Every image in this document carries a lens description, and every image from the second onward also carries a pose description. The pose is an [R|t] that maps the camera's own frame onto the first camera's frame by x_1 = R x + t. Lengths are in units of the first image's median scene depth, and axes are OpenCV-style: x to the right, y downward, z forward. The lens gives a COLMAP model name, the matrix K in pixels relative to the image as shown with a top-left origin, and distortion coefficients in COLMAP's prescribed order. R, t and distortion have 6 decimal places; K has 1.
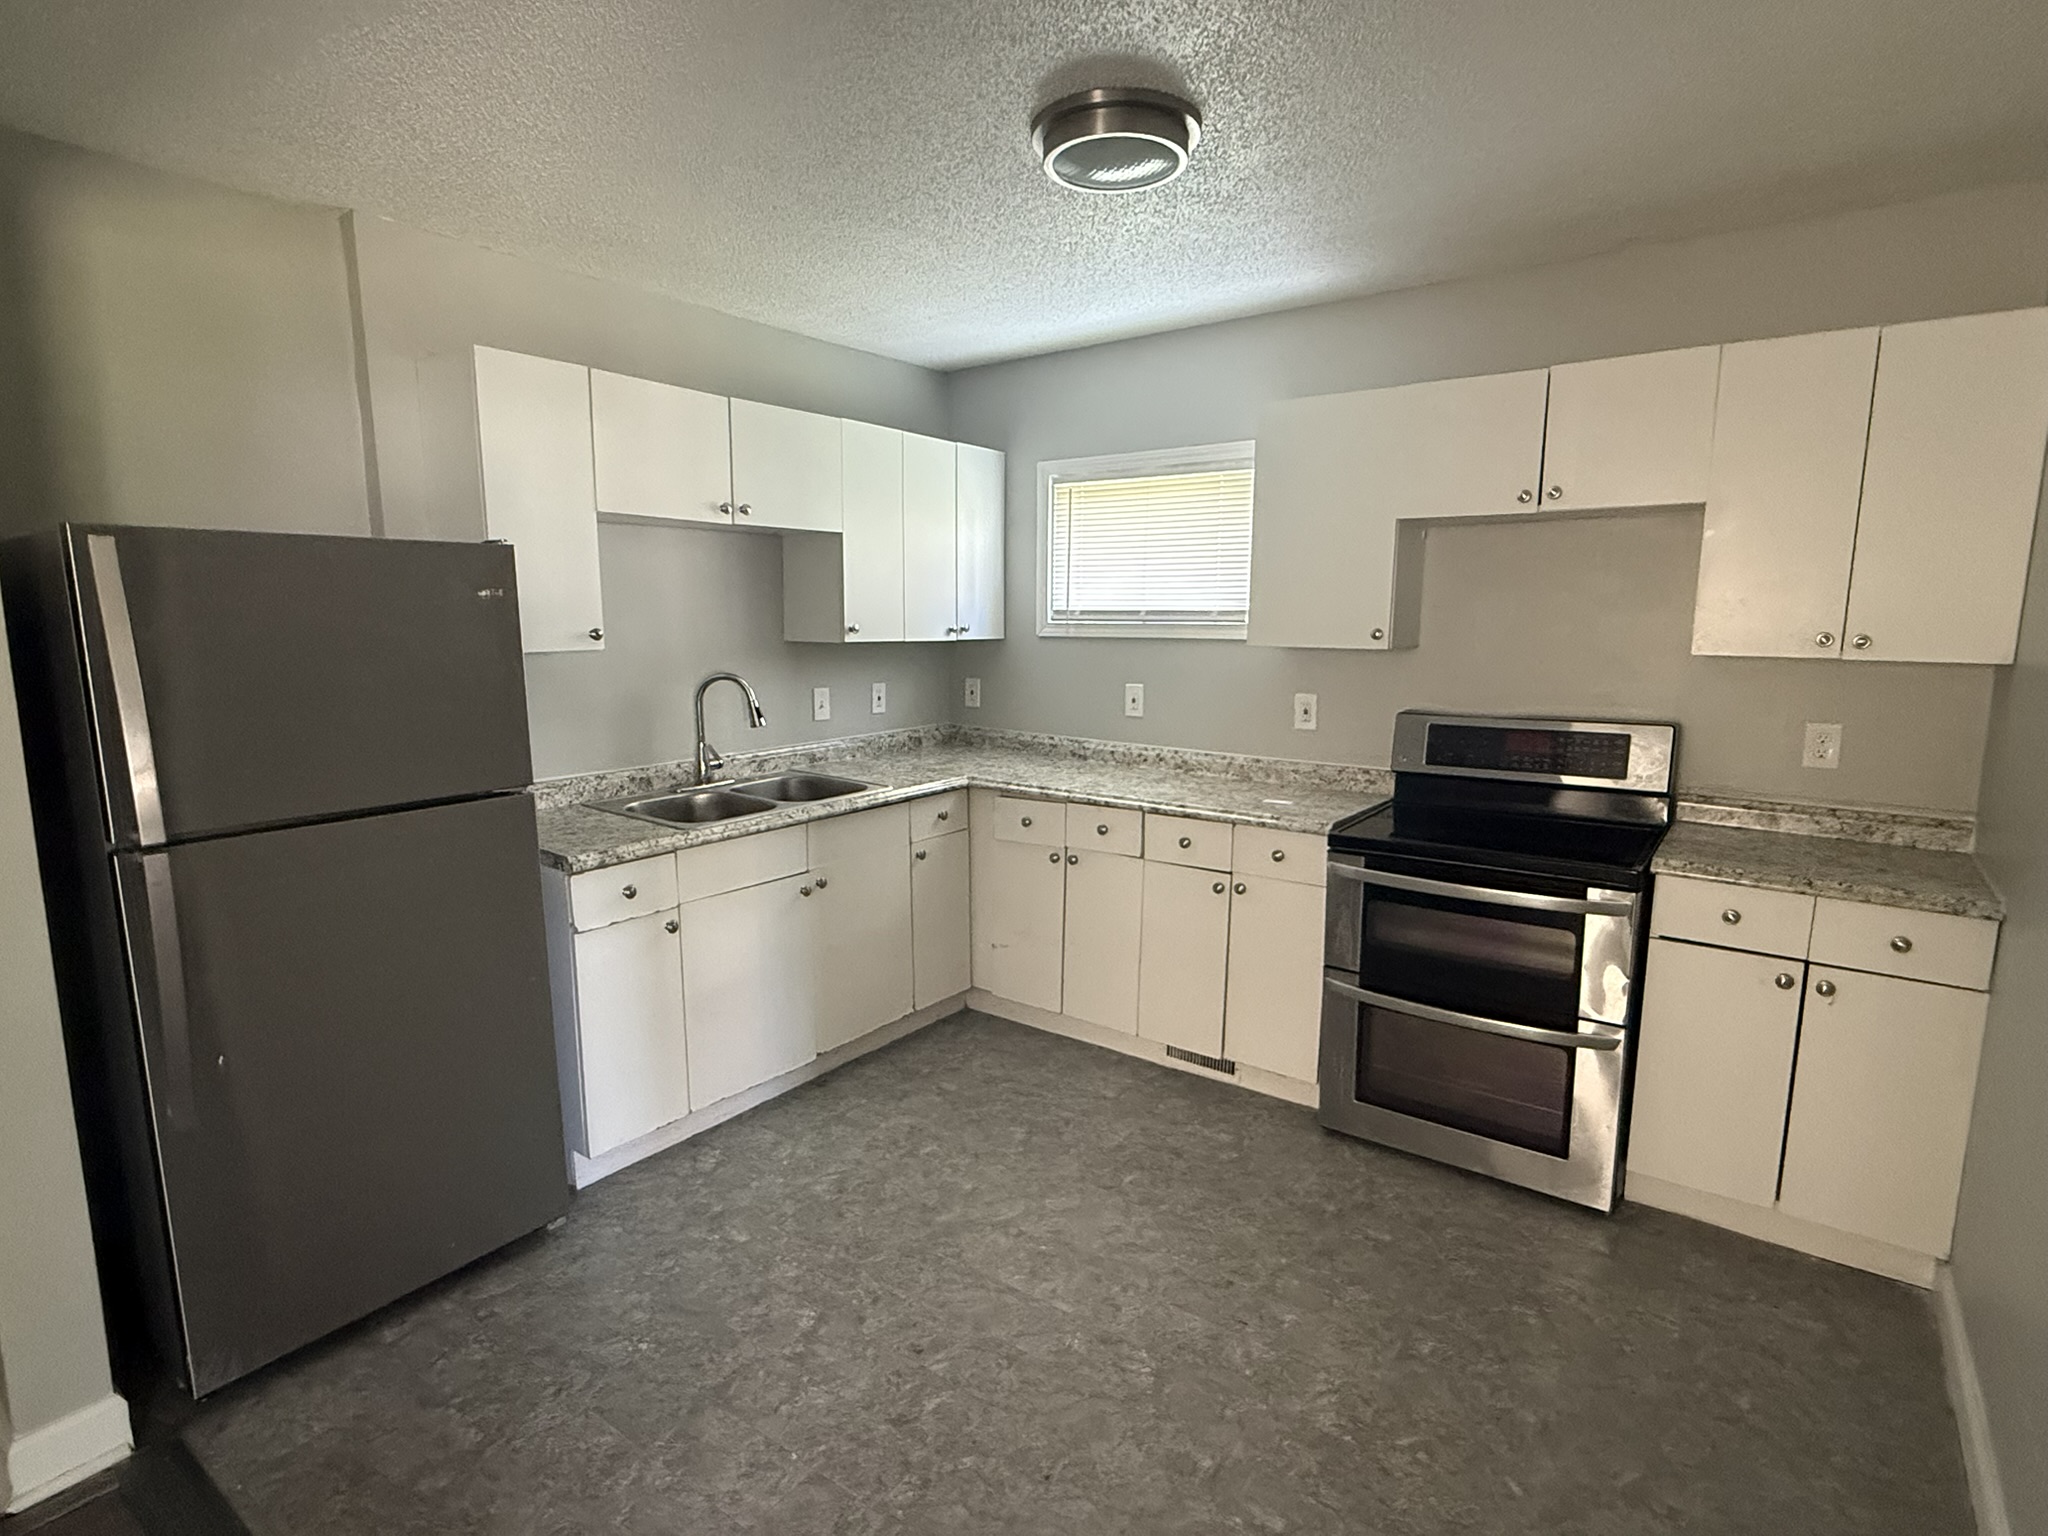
lens RADIAL K [[1034.4, 0, 1023.2], [0, 1034.4, 768.1], [0, 0, 1]] dist [0.005069, -0.000482]
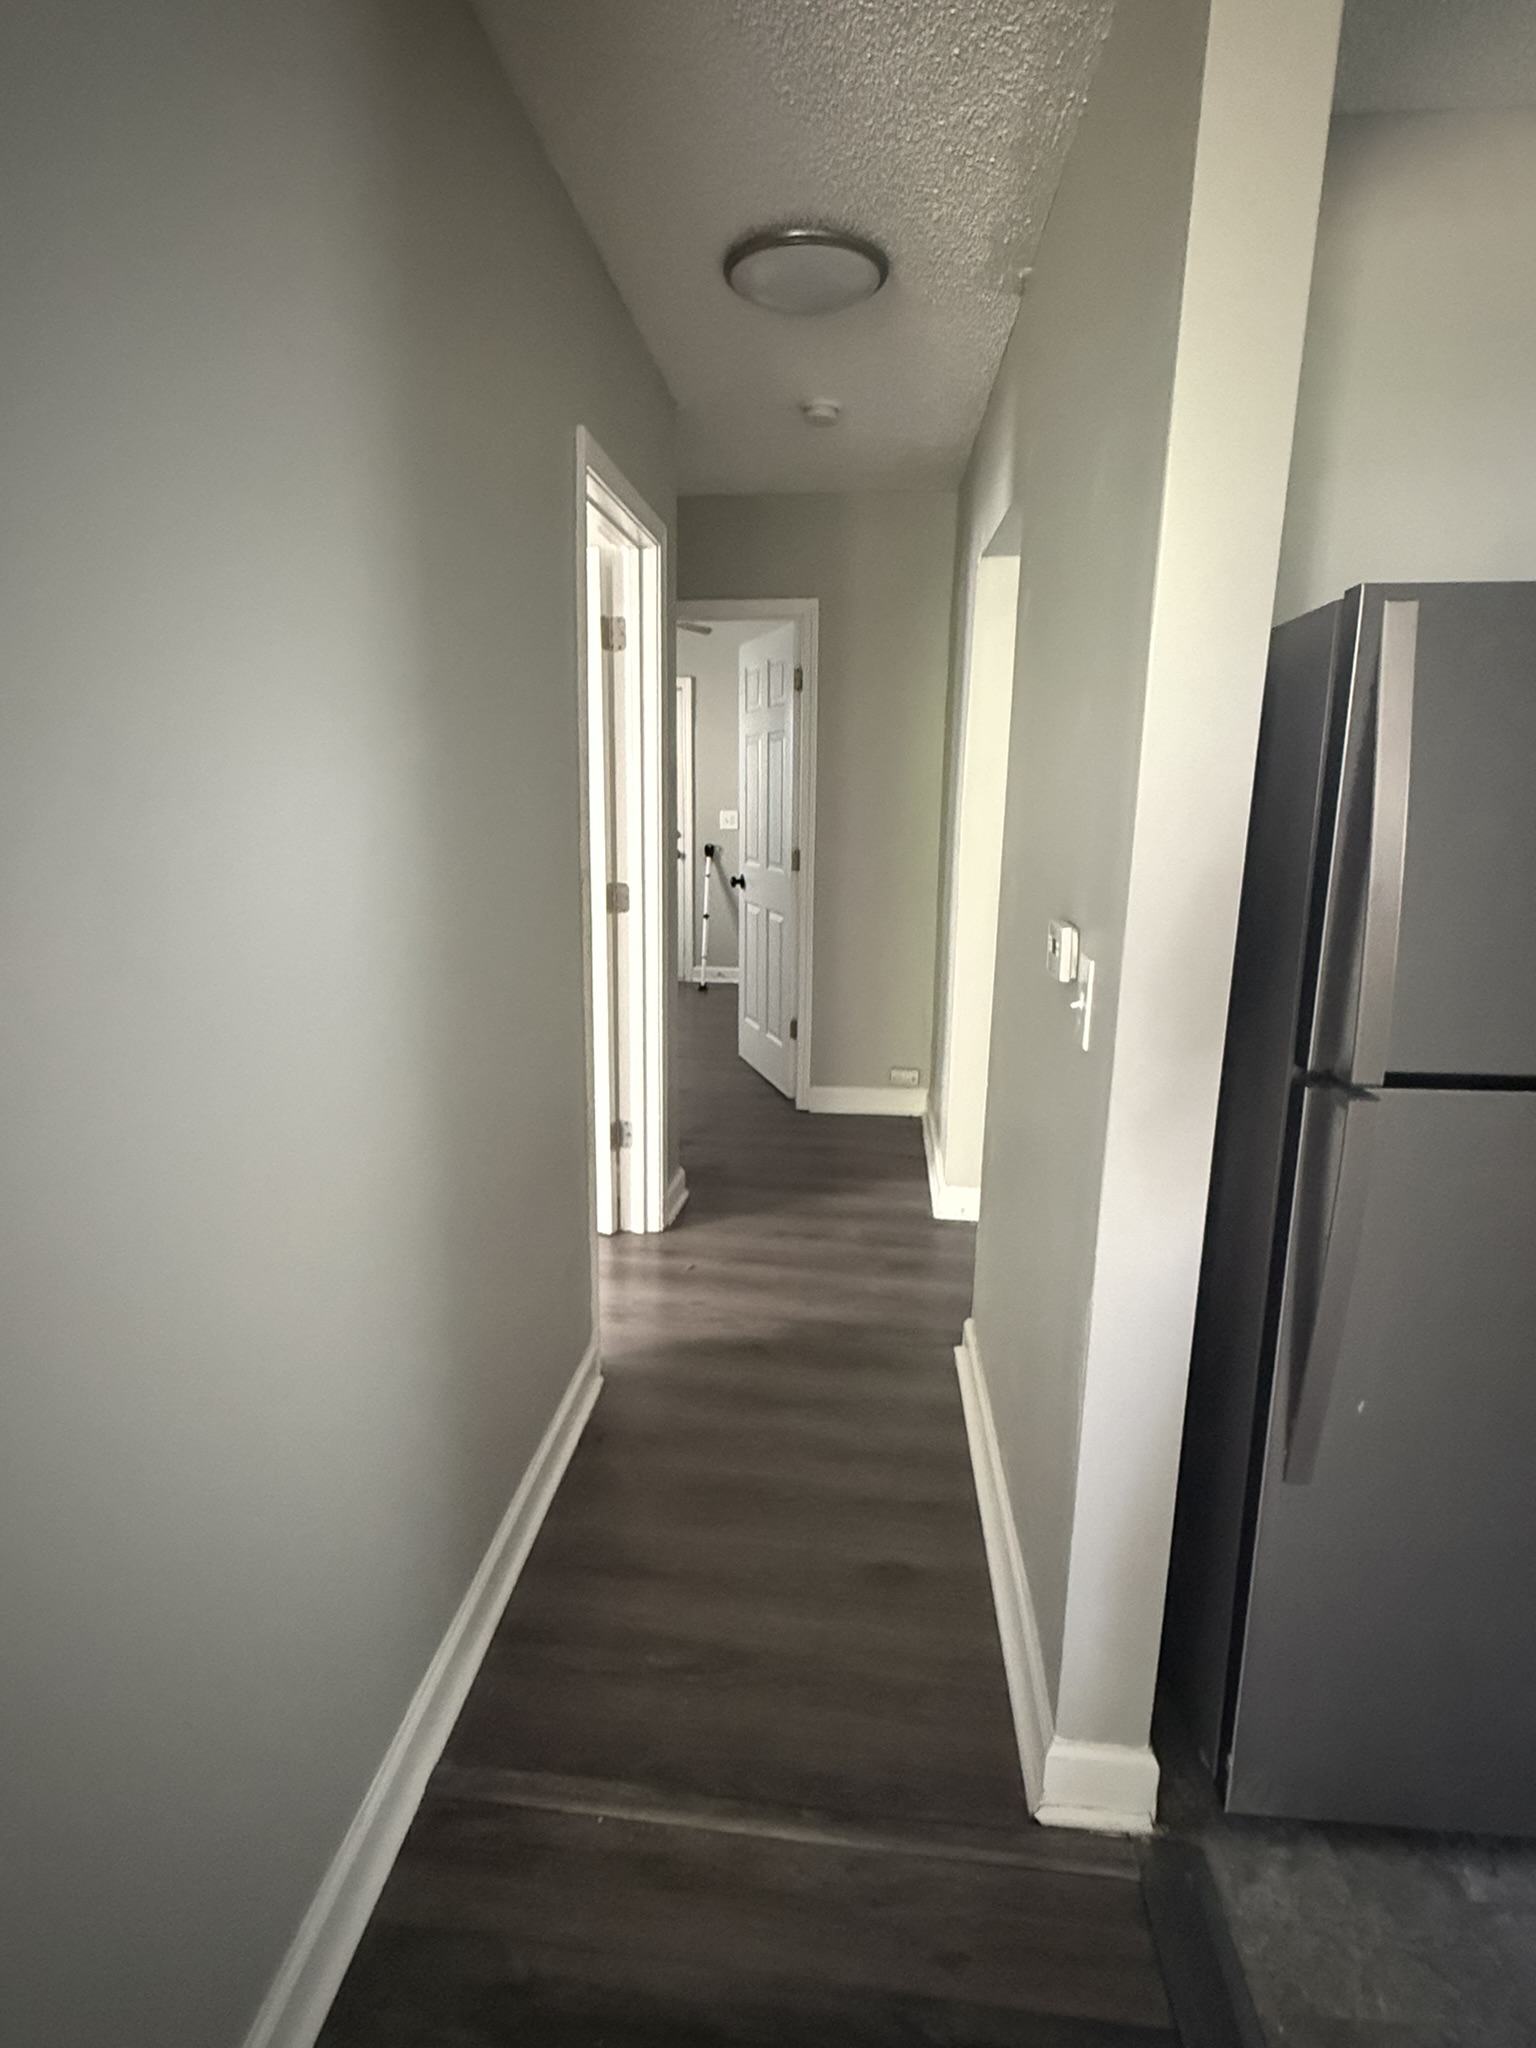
lens RADIAL K [[1034.4, 0, 768.5], [0, 1034.4, 1020.9], [0, 0, 1]] dist [0.005069, -0.000482]
pose [[0.507091, 0.200506, -0.838246, -0.247253], [-0.134161, 0.979072, 0.153031, -0.008046], [0.851387, 0.034859, 0.523379, 0.170688]]
